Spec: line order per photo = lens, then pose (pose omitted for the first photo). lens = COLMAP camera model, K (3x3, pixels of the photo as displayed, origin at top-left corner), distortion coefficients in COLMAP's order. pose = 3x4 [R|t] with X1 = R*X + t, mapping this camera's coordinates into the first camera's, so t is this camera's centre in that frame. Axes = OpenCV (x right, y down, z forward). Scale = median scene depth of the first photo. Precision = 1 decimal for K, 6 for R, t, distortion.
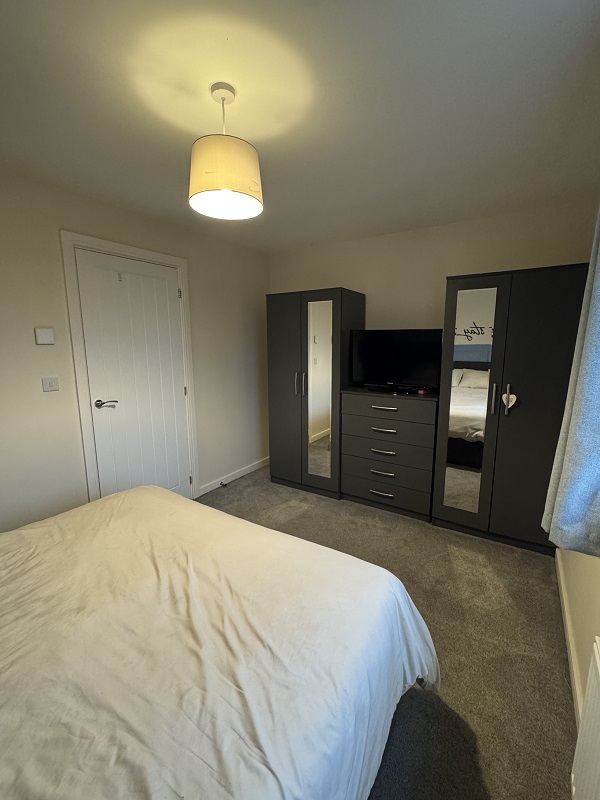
lens RADIAL K [[344.2, 0, 300.4], [0, 344.2, 400.2], [0, 0, 1]] dist [-0.006876, -0.000925]
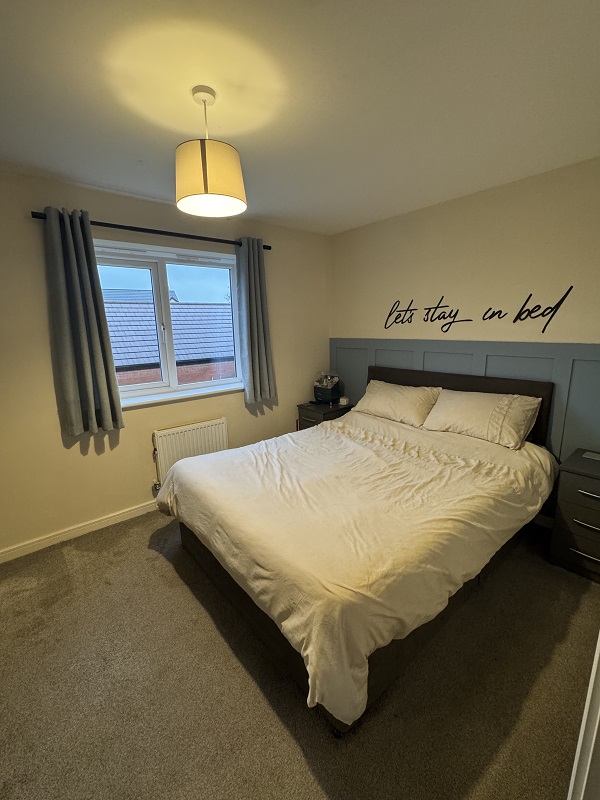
lens RADIAL K [[344.2, 0, 298.9], [0, 344.2, 399.7], [0, 0, 1]] dist [-0.006876, -0.000925]
pose [[-0.955109, -0.032387, 0.294478, -0.939343], [0.079435, 0.929611, 0.359880, -0.439516], [-0.285405, 0.367116, -0.885308, 2.443107]]
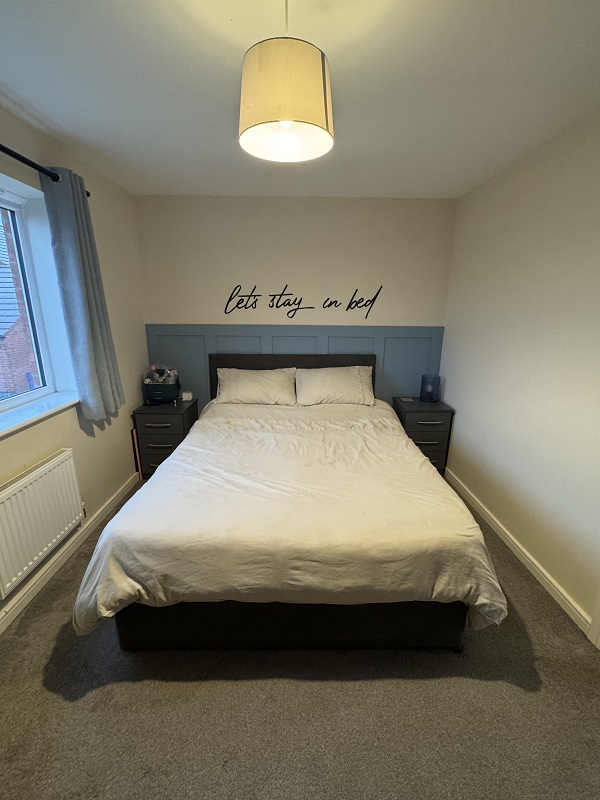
lens RADIAL K [[344.2, 0, 299.9], [0, 344.2, 400.3], [0, 0, 1]] dist [-0.006876, -0.000925]
pose [[-0.832045, 0.146684, -0.534963, 0.311274], [-0.091895, 0.914629, 0.393713, -0.406004], [0.547044, 0.376747, -0.747533, 2.129465]]
